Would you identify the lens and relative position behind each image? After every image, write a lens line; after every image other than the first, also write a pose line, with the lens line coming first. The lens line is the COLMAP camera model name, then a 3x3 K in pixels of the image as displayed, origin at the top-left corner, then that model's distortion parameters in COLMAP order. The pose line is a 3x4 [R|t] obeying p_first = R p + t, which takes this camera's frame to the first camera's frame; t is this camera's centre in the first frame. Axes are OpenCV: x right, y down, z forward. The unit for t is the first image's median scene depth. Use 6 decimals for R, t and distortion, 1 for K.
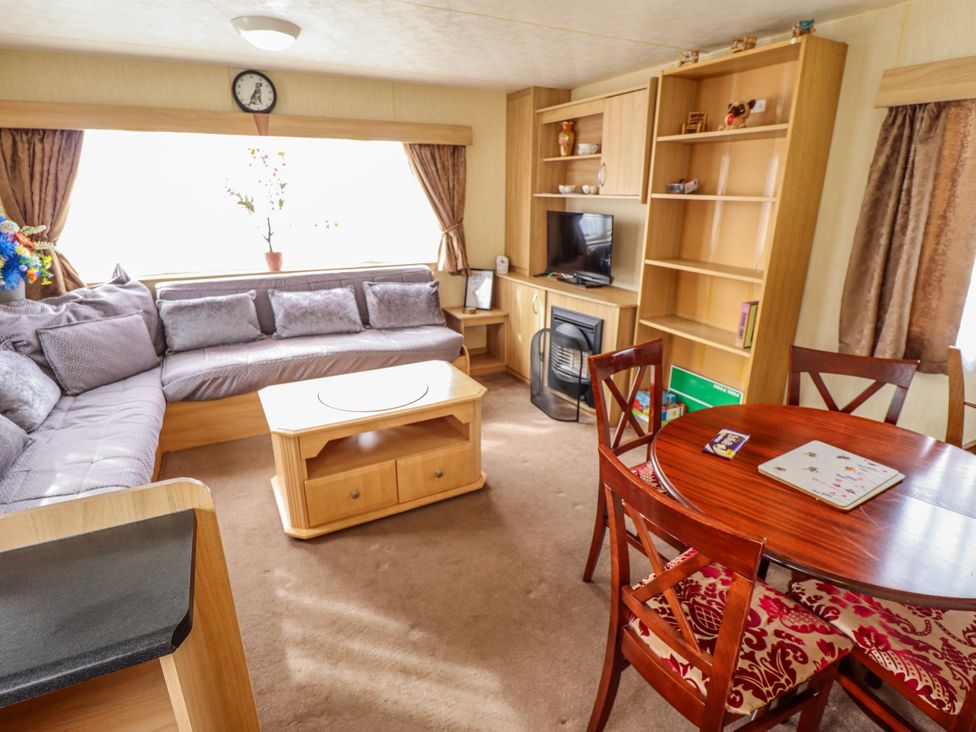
lens RADIAL K [[523.0, 0, 494.2], [0, 523.0, 359.8], [0, 0, 1]] dist [-0.004722, -0.006155]
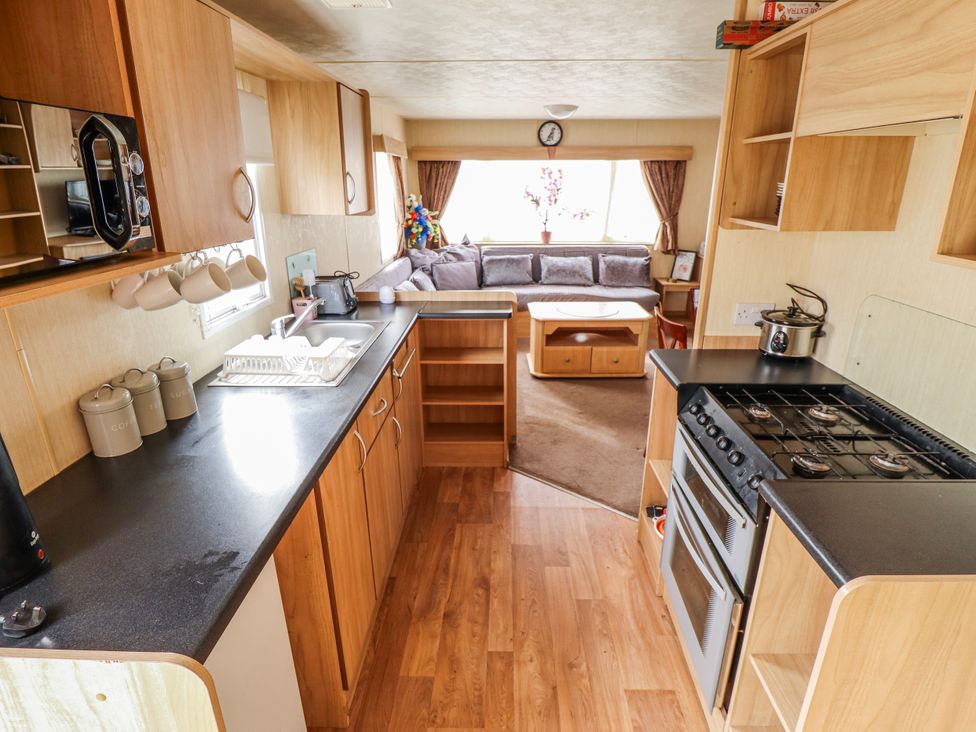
lens RADIAL K [[523.0, 0, 489.6], [0, 523.0, 365.7], [0, 0, 1]] dist [-0.004722, -0.006155]
pose [[0.876754, 0.155272, -0.455184, 0.240315], [-0.143065, 0.987807, 0.061394, 0.140781], [0.459167, 0.011294, 0.888278, -0.552731]]
